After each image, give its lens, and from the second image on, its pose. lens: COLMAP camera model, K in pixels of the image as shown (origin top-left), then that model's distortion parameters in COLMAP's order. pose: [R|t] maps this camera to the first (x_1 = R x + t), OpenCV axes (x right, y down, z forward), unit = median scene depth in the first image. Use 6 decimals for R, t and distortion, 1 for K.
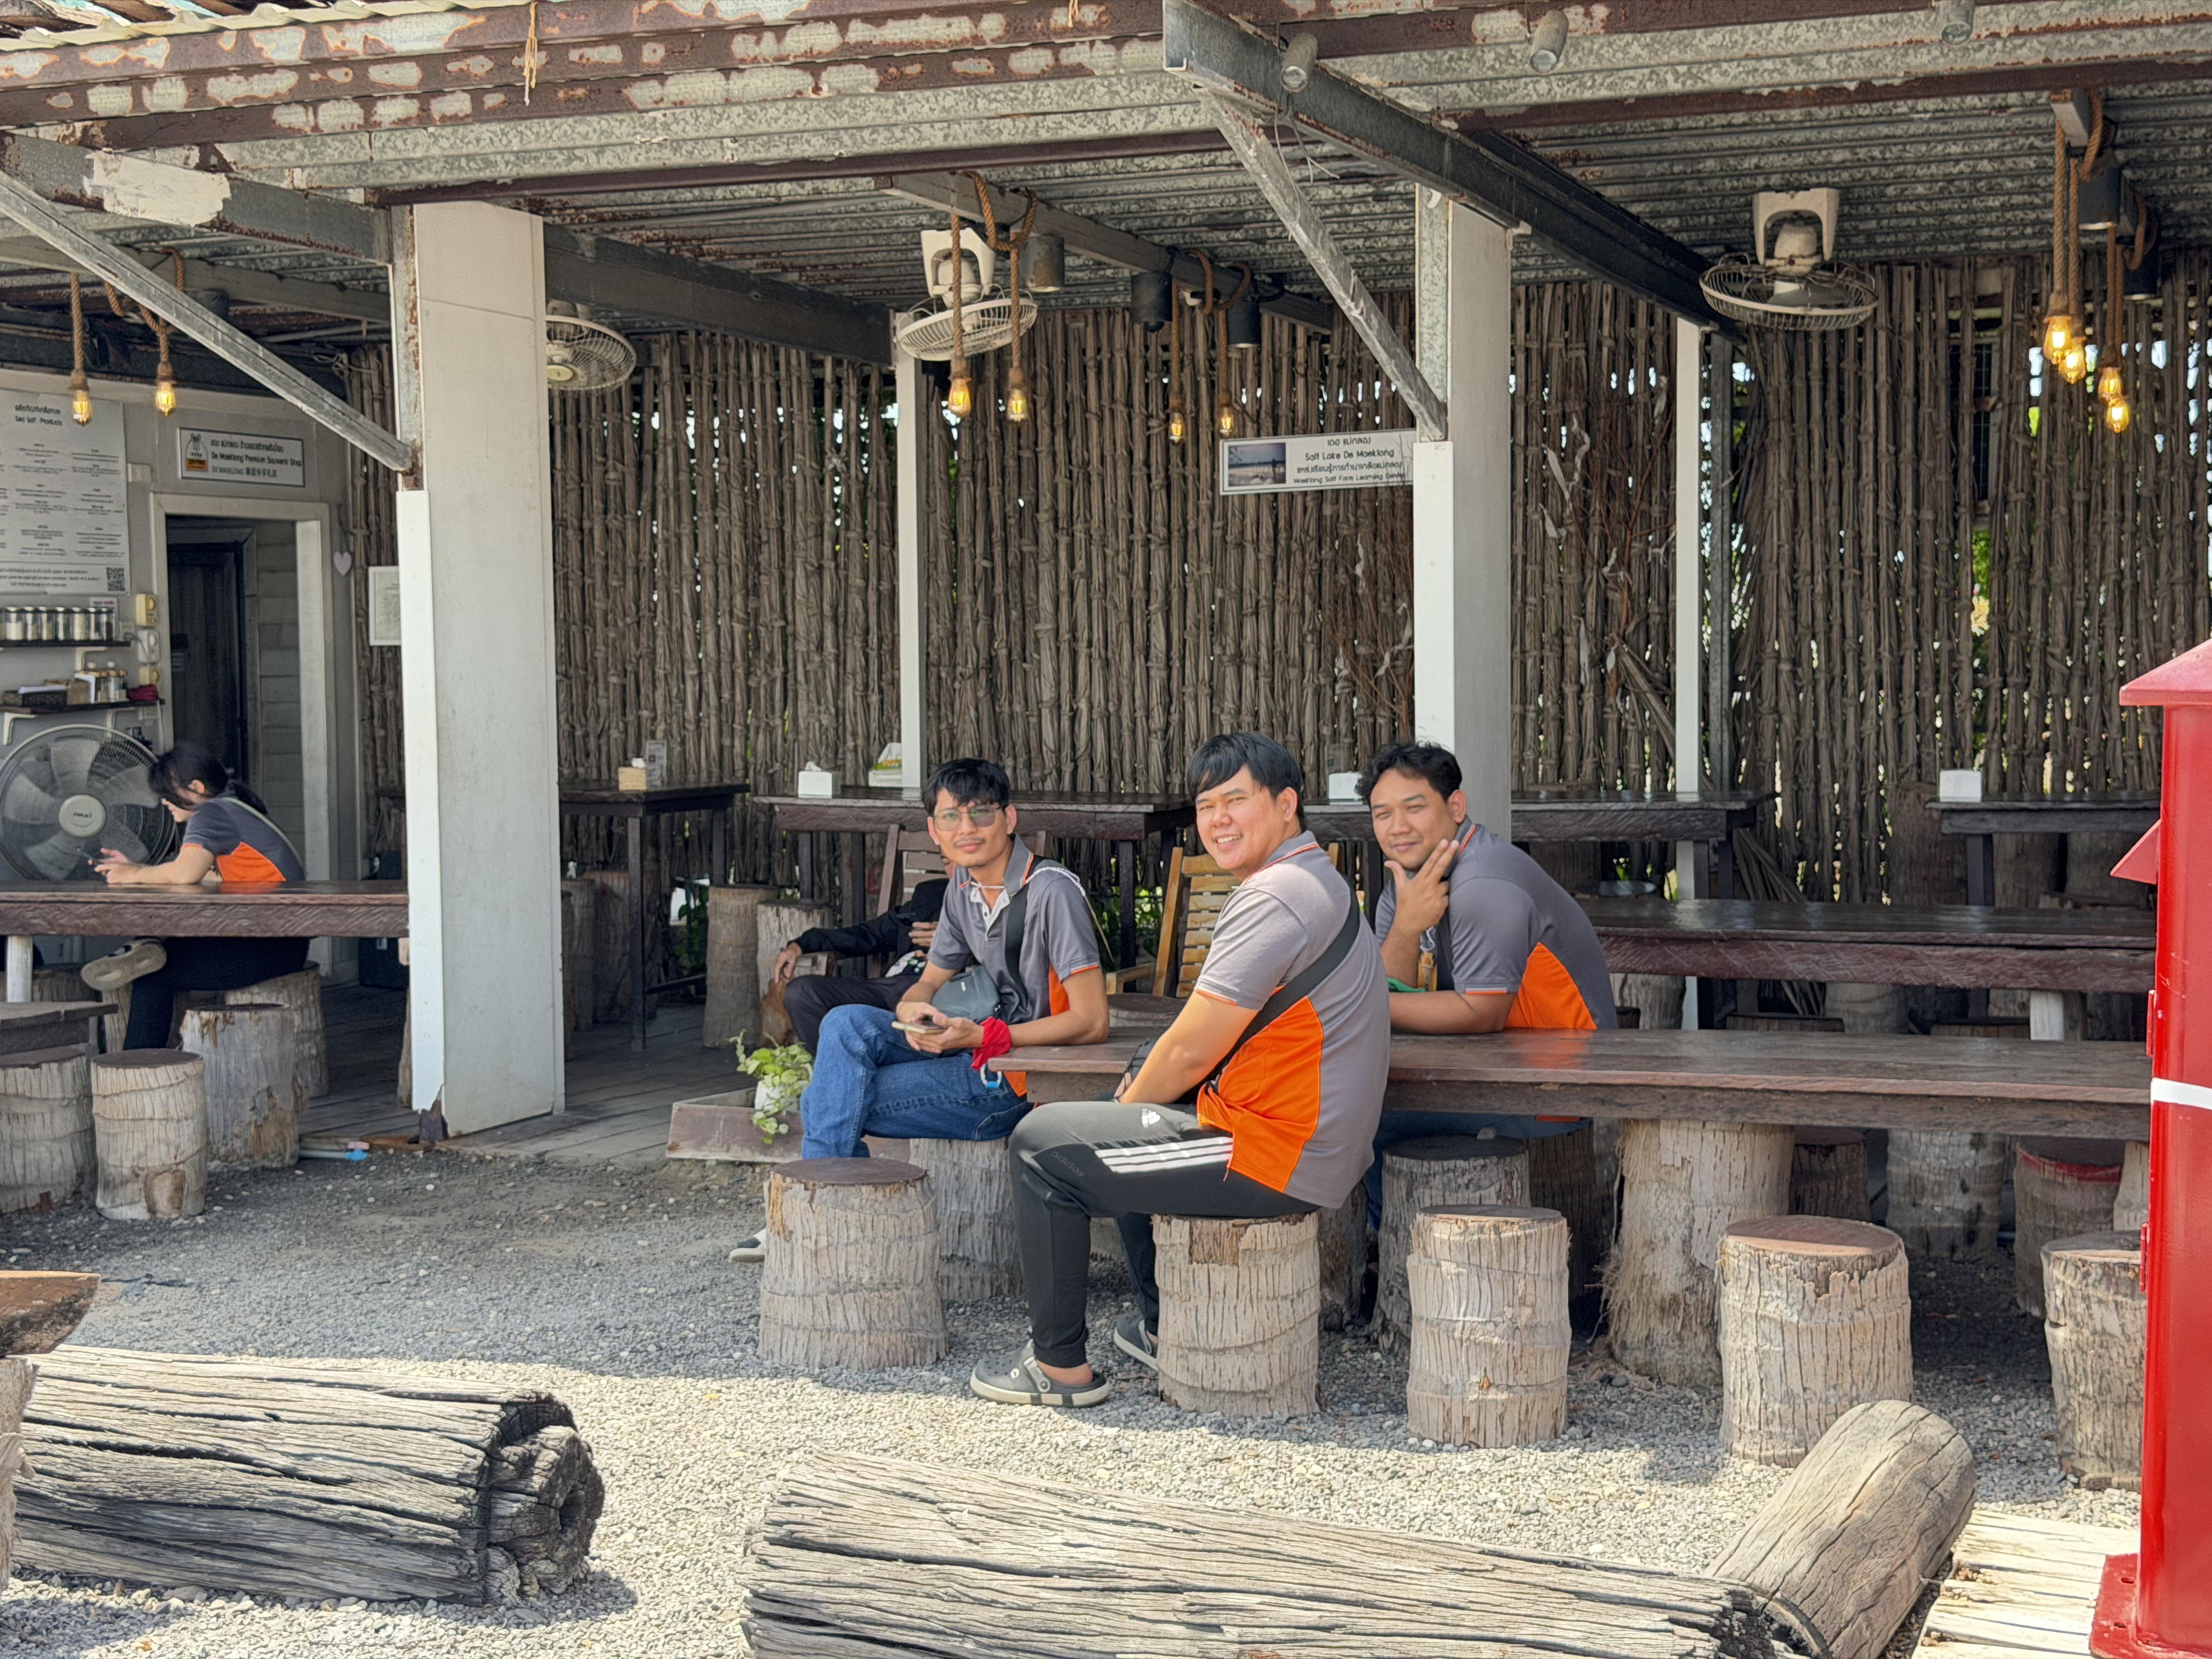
lens RADIAL K [[3231.2, 0, 1106.0], [0, 3231.2, 829.5], [0, 0, 1]] dist [0.174653, -0.102057]
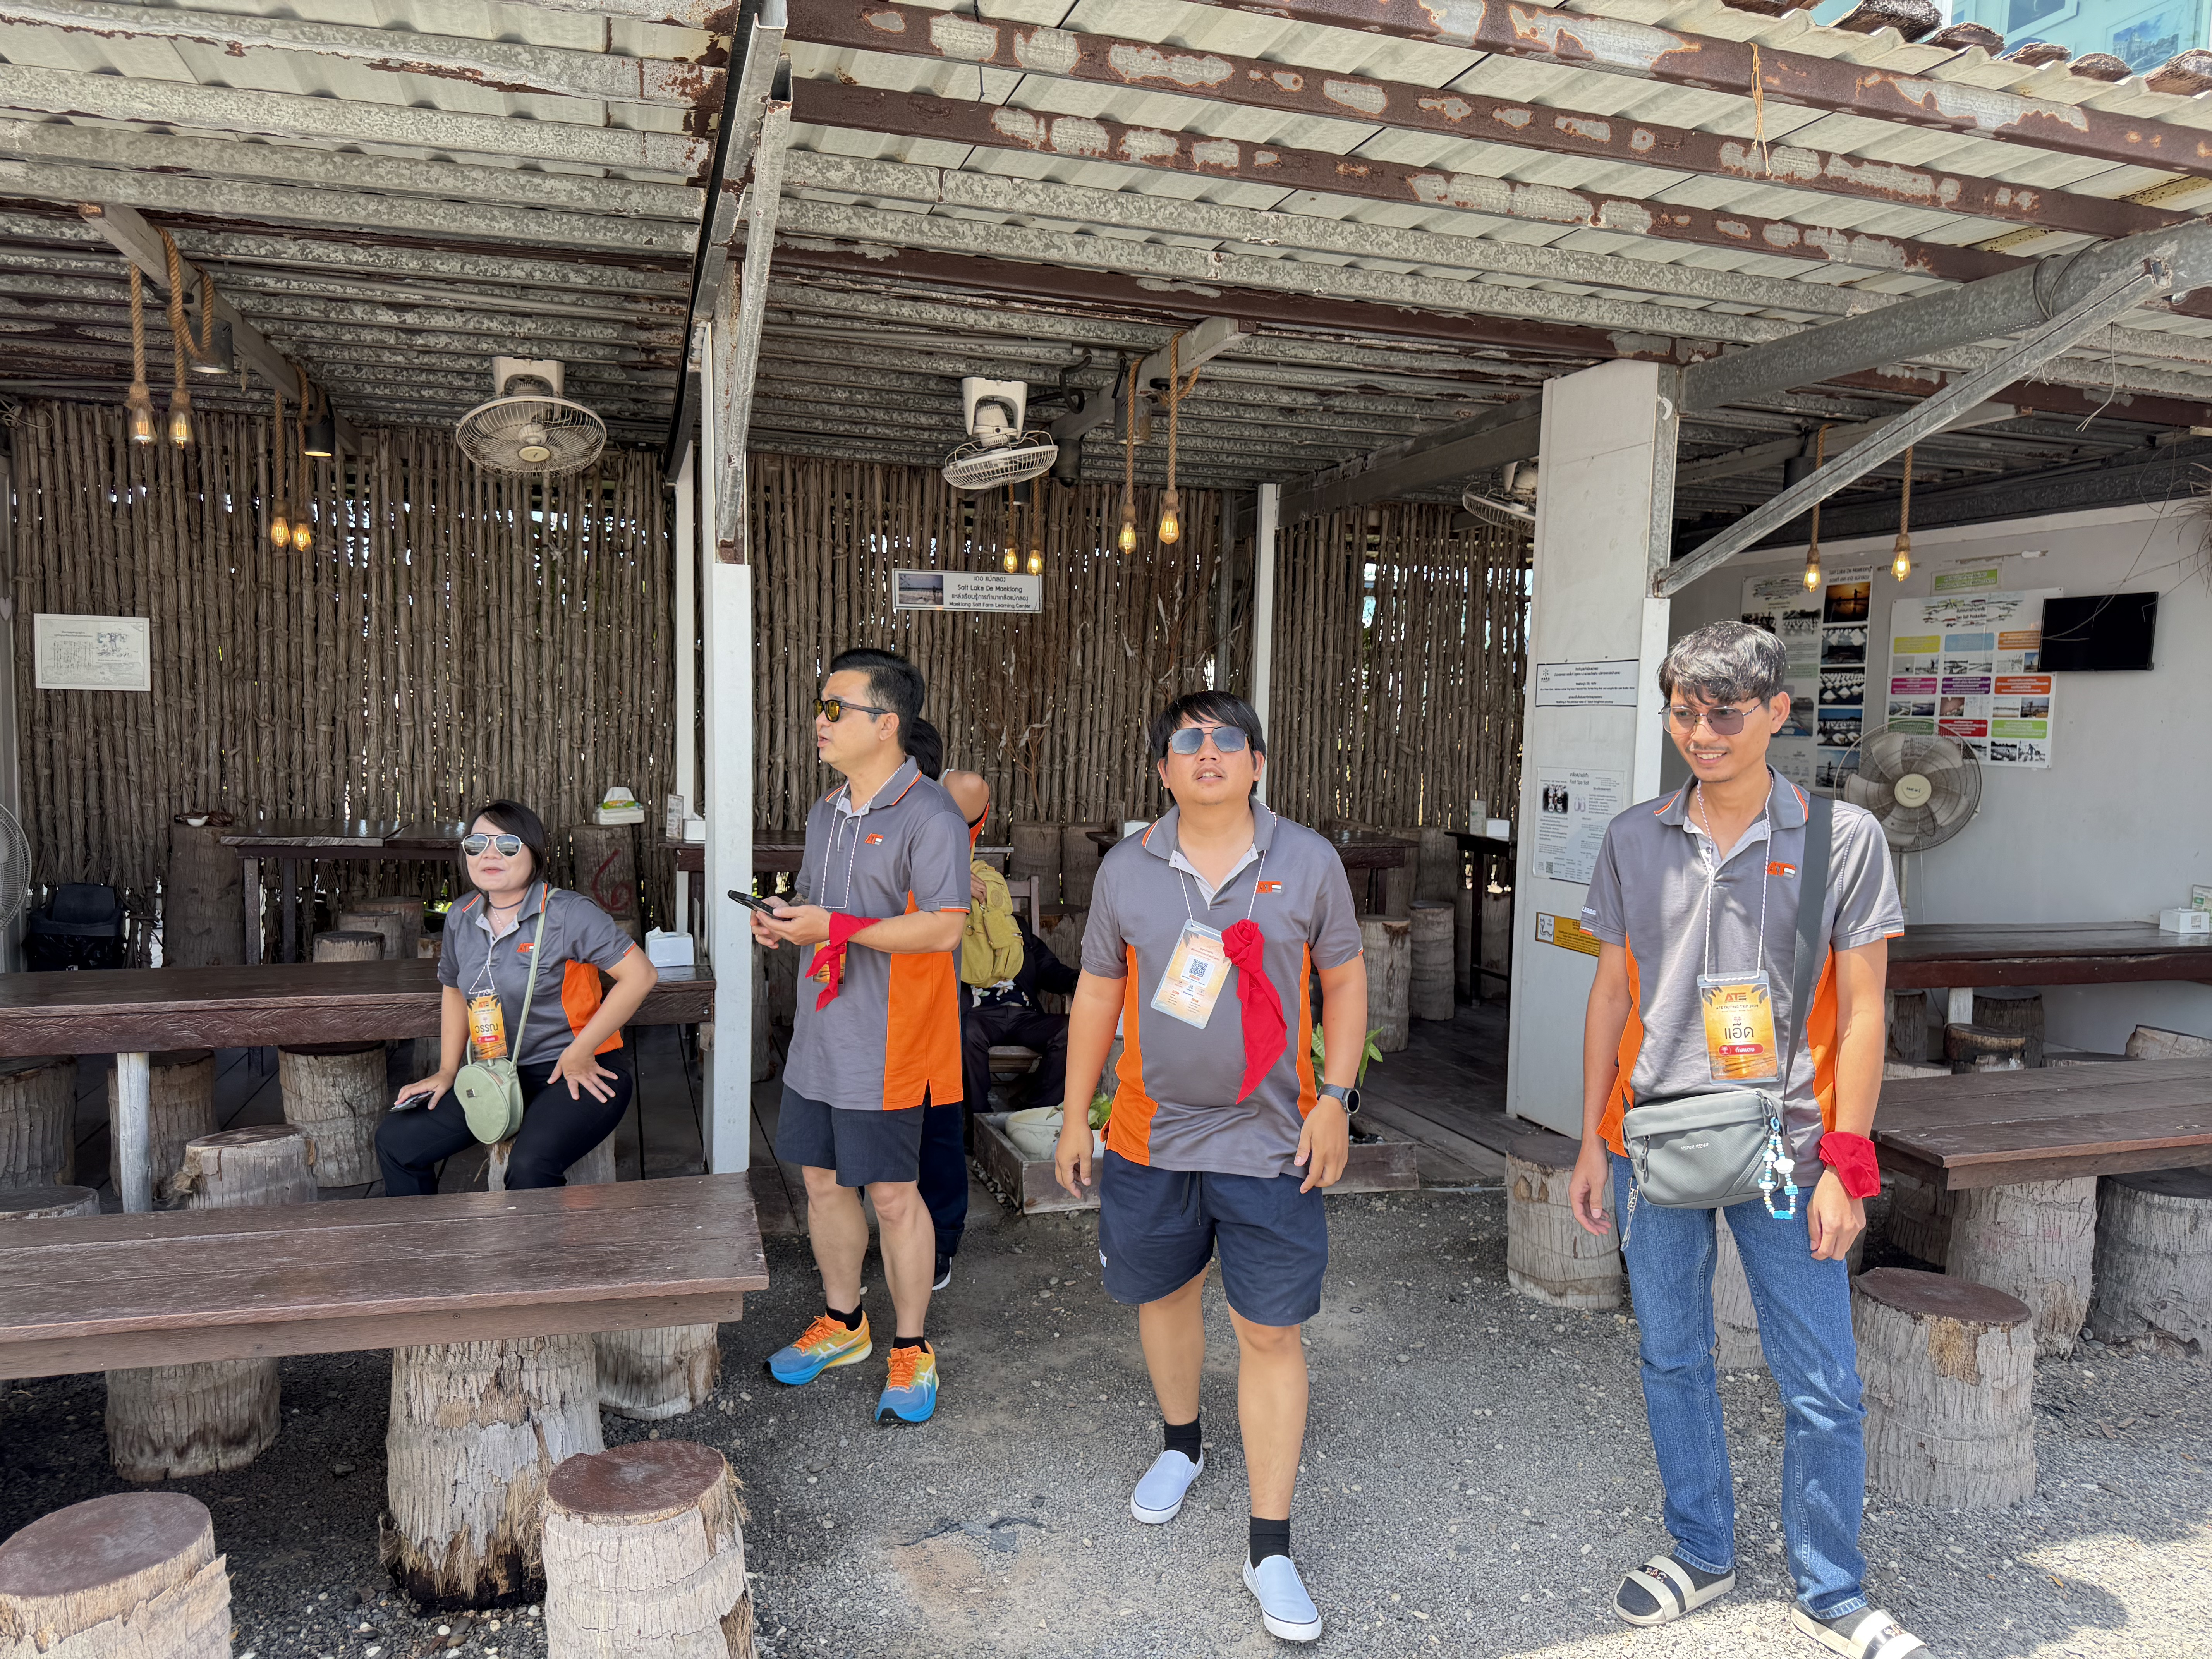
lens RADIAL K [[1565.9, 0, 1106.0], [0, 1565.9, 829.5], [0, 0, 1]] dist [0.100327, -0.147620]
pose [[0.764756, -0.016969, 0.644097, -0.328280], [-0.001112, 0.999617, 0.027657, -0.028821], [-0.644319, -0.021867, 0.764444, 0.435126]]
